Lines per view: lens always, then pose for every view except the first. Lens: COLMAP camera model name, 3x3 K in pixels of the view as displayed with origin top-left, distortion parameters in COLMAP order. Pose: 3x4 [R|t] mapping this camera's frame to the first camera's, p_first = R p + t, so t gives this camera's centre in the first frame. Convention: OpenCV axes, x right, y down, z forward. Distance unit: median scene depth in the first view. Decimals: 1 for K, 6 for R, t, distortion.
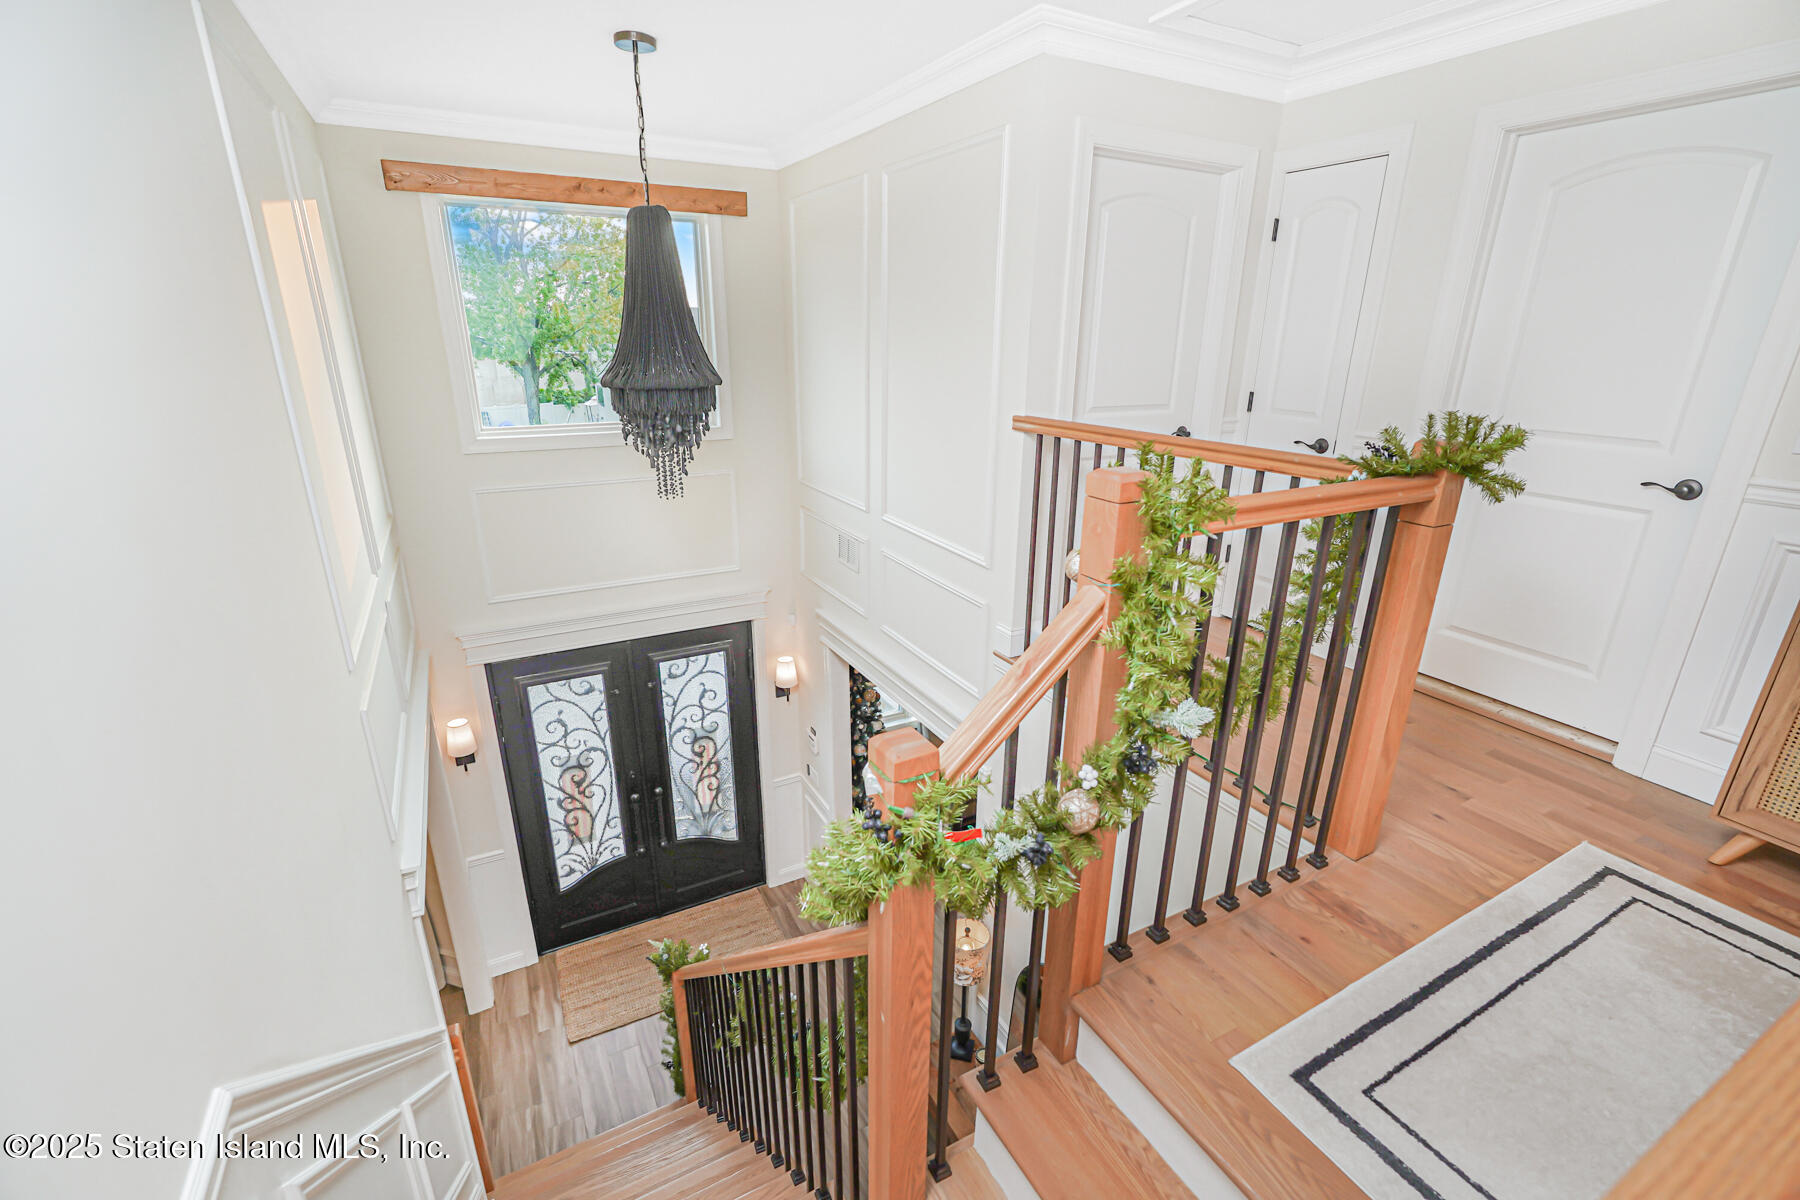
lens RADIAL K [[788.8, 0, 905.9], [0, 788.8, 608.4], [0, 0, 1]] dist [-0.008274, 0.002237]
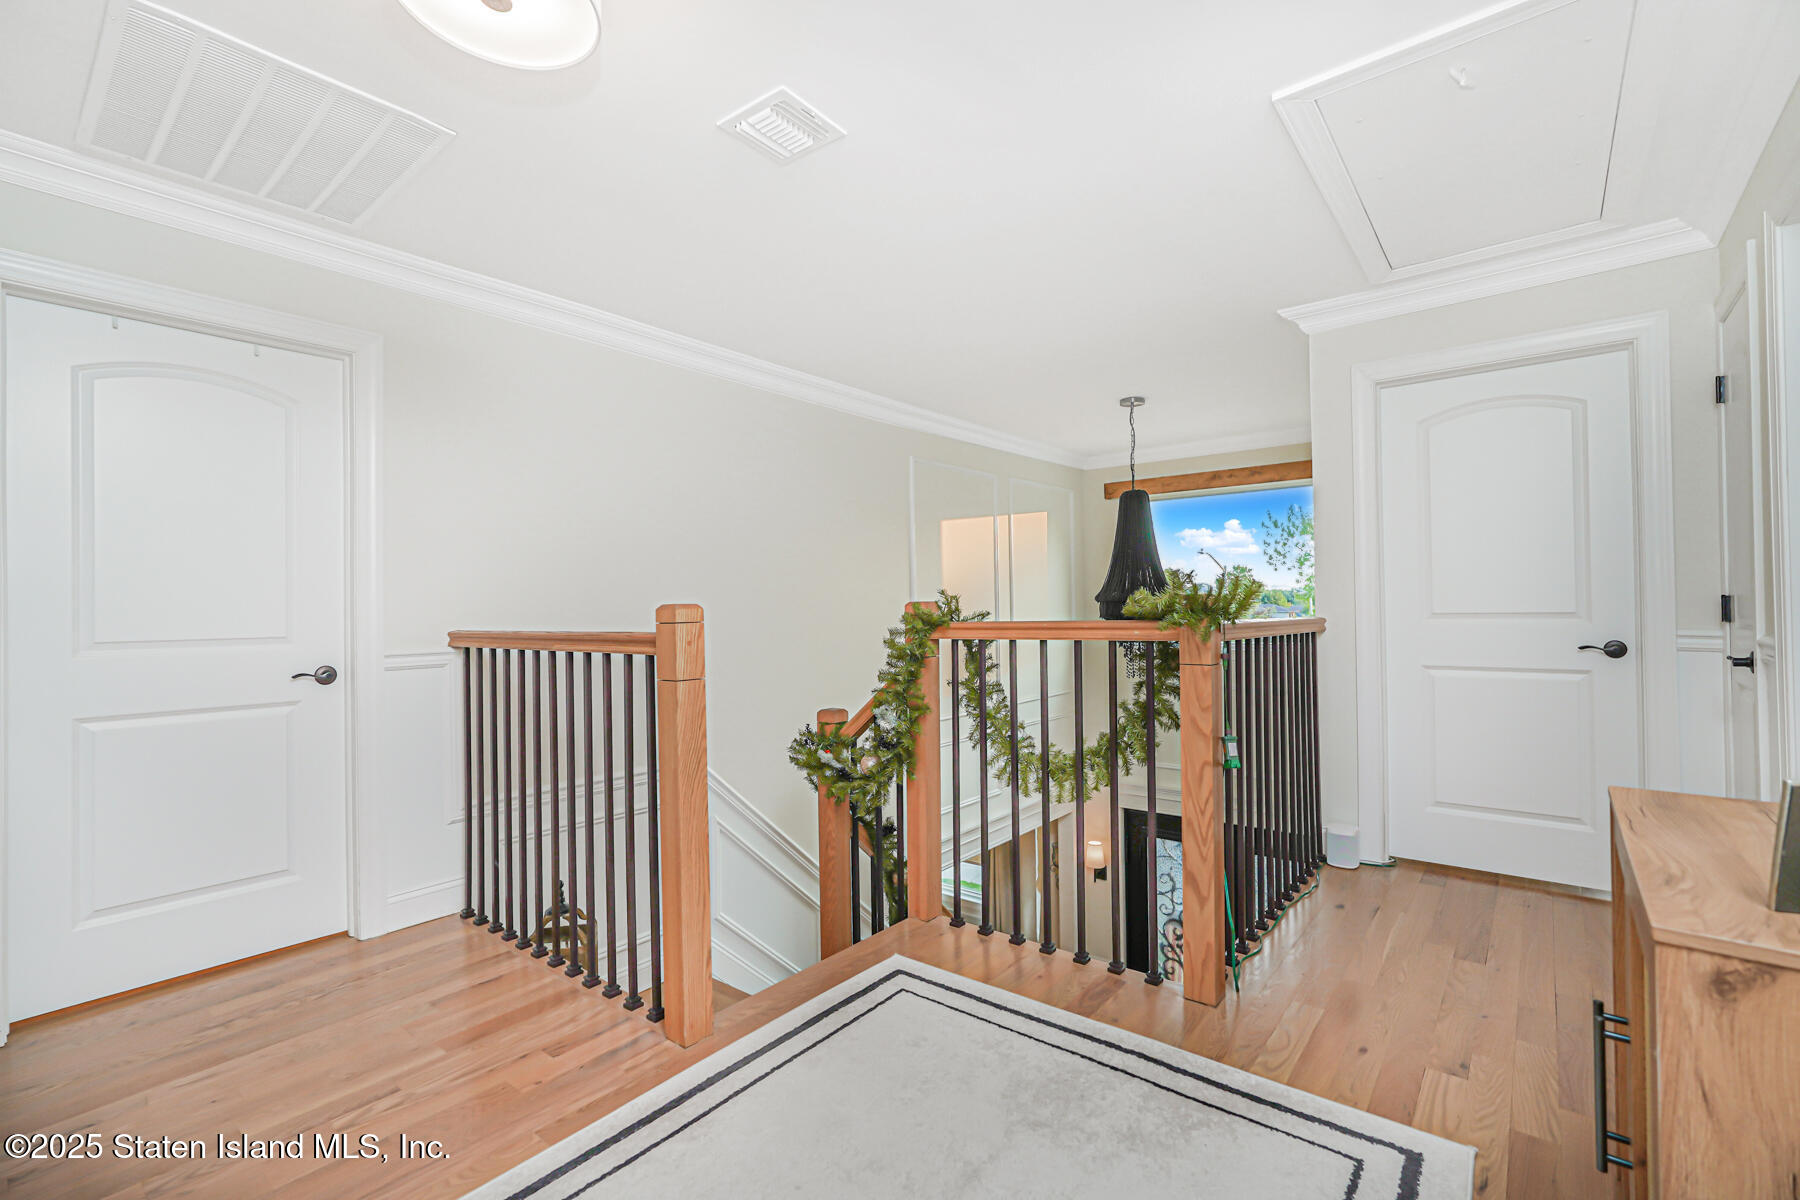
lens RADIAL K [[788.8, 0, 908.2], [0, 788.8, 604.1], [0, 0, 1]] dist [-0.008274, 0.002237]
pose [[0.375565, -0.021842, -0.926539, 0.988891], [-0.296136, 0.944486, -0.142301, 0.069623], [0.878211, 0.327825, 0.348247, 0.127506]]
